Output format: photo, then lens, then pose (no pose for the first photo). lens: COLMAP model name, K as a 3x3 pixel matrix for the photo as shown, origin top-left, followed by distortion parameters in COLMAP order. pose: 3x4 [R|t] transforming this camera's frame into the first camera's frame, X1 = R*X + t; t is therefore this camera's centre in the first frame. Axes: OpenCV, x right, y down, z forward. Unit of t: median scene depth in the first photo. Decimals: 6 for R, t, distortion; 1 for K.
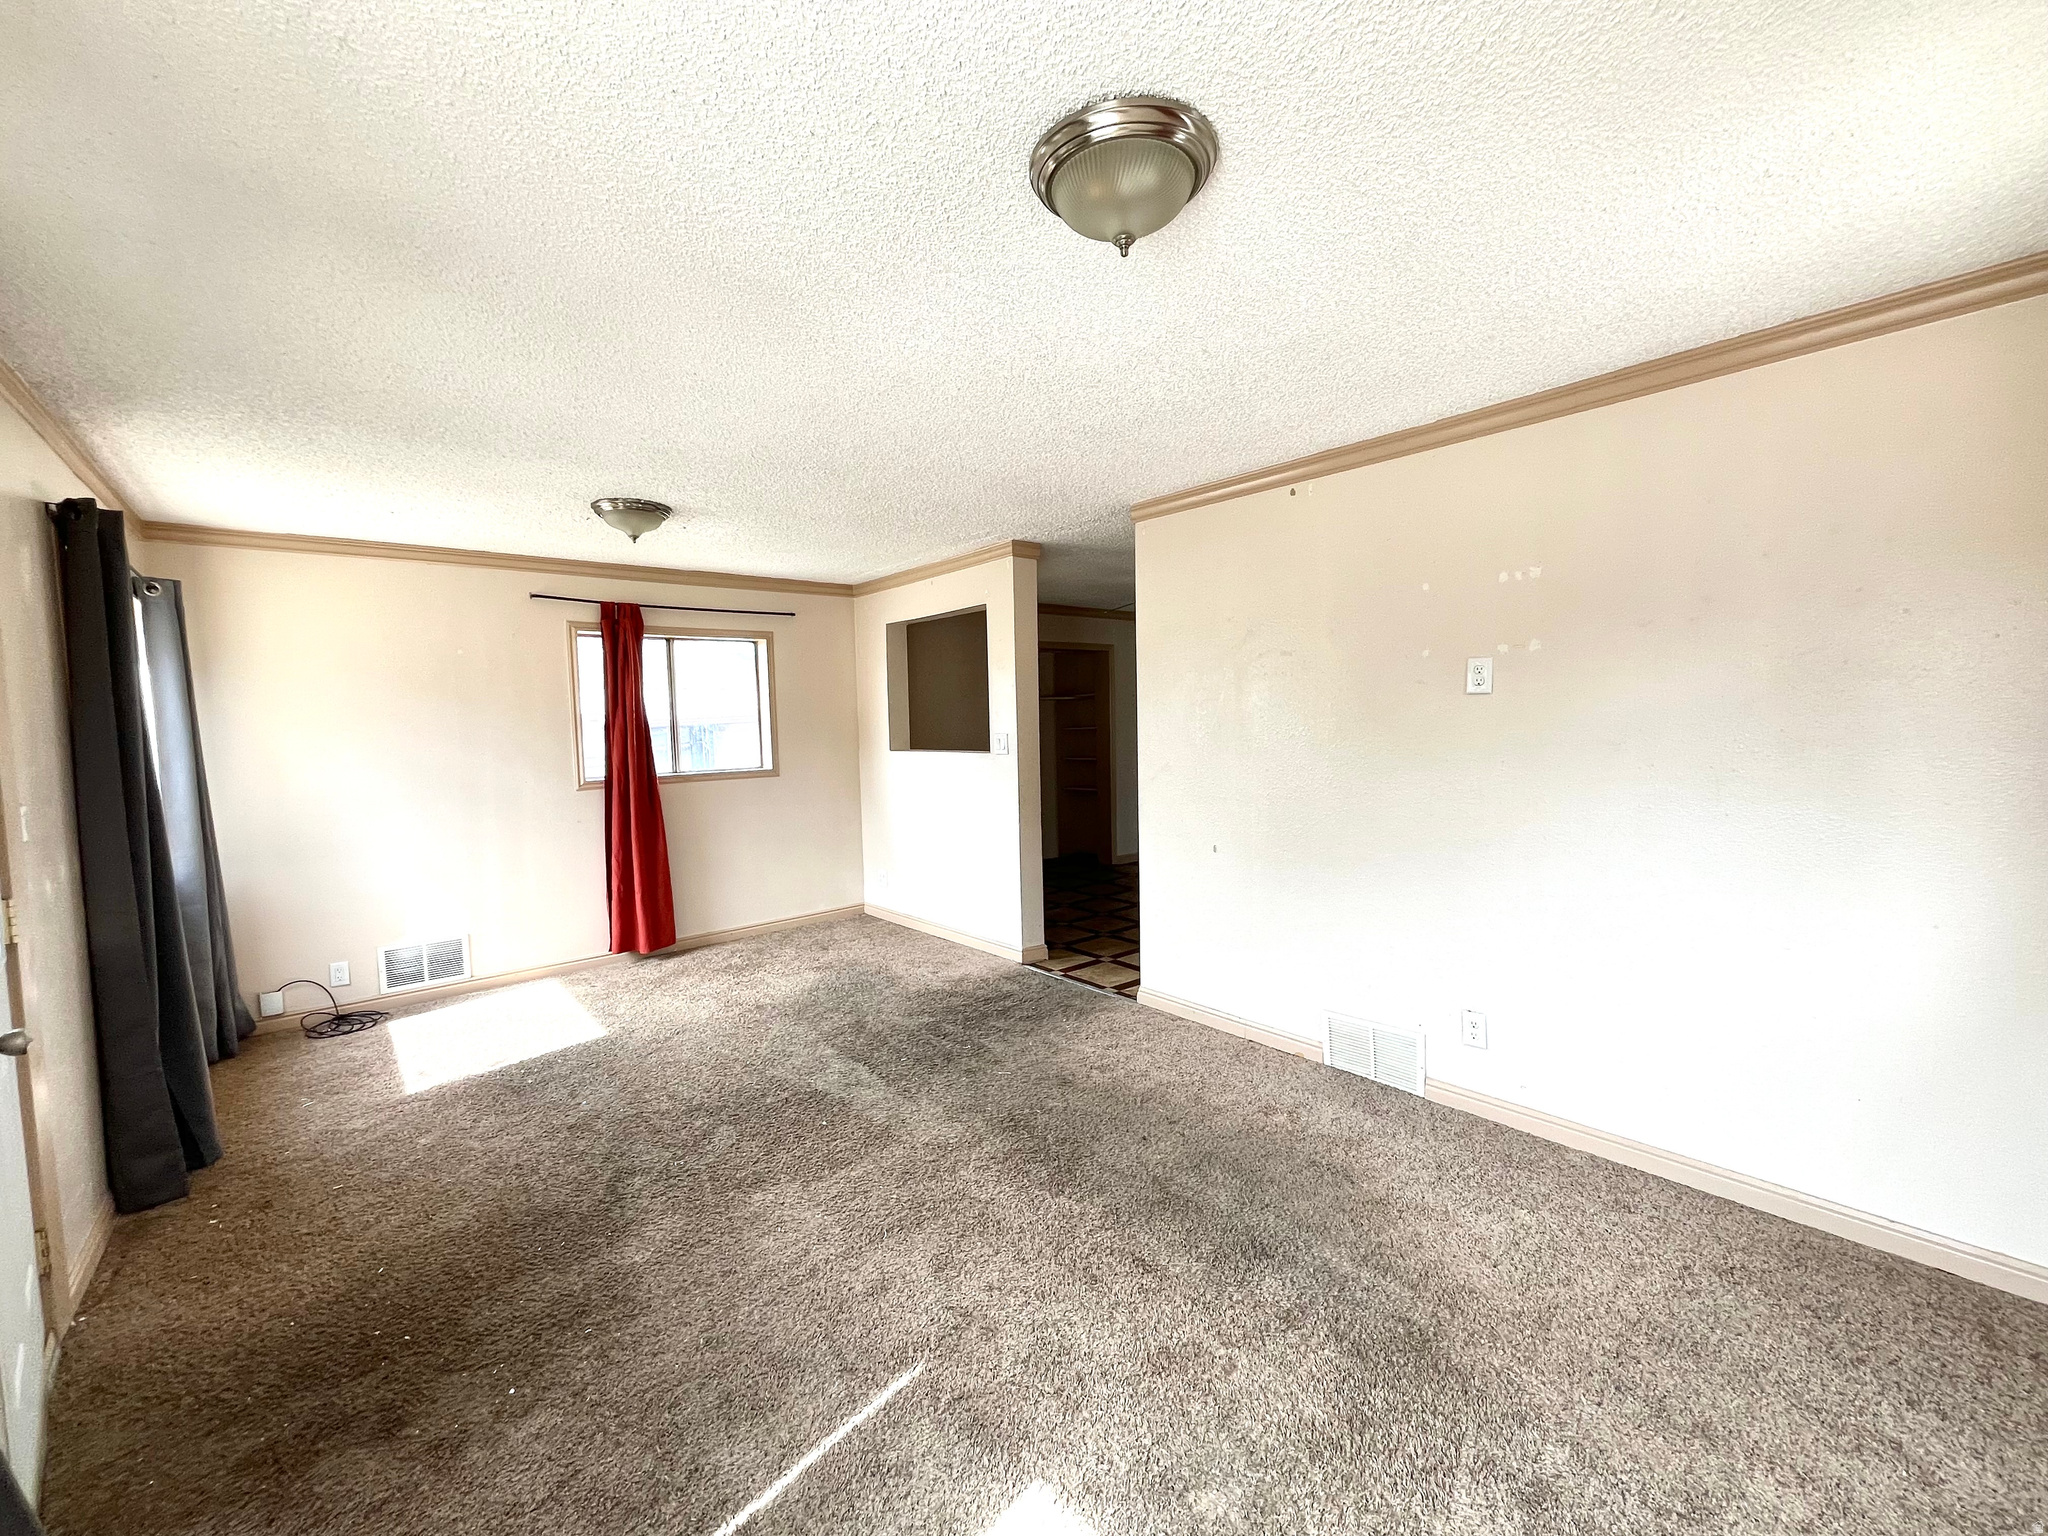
lens RADIAL K [[827.8, 0, 1024.4], [0, 827.8, 766.4], [0, 0, 1]] dist [0.000077, 0.000285]
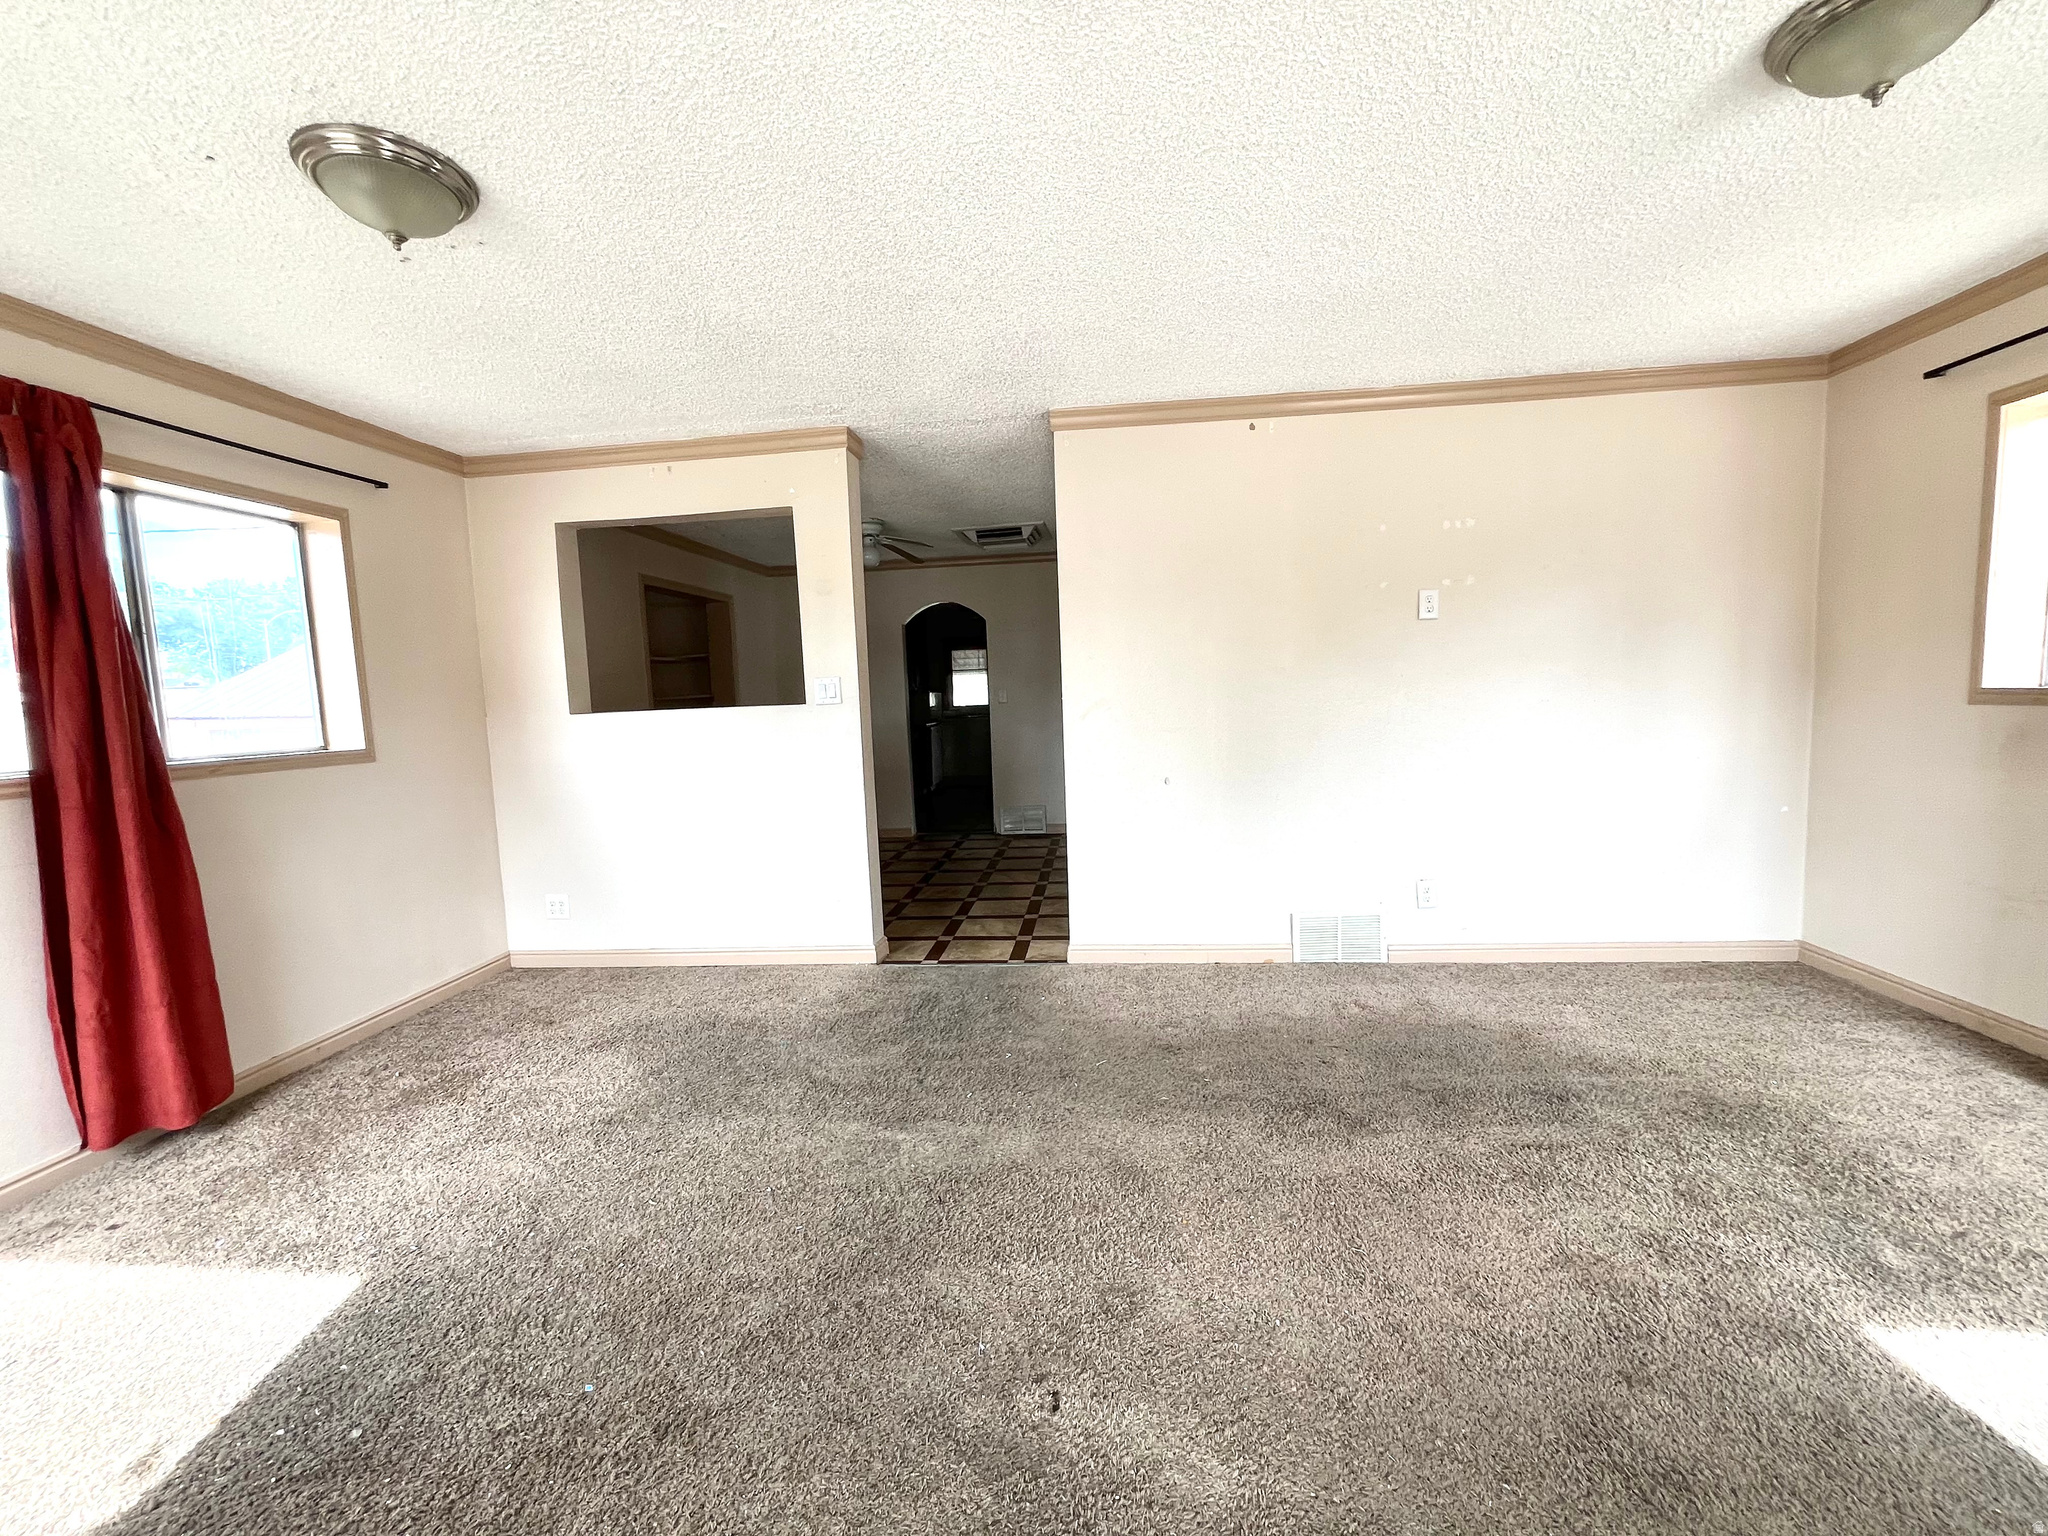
lens RADIAL K [[827.8, 0, 1019.1], [0, 827.8, 768.2], [0, 0, 1]] dist [0.000077, 0.000285]
pose [[0.719396, -0.066204, 0.691438, -0.490116], [0.063794, 0.997538, 0.029139, 0.037947], [-0.691664, 0.023147, 0.721848, 0.352547]]
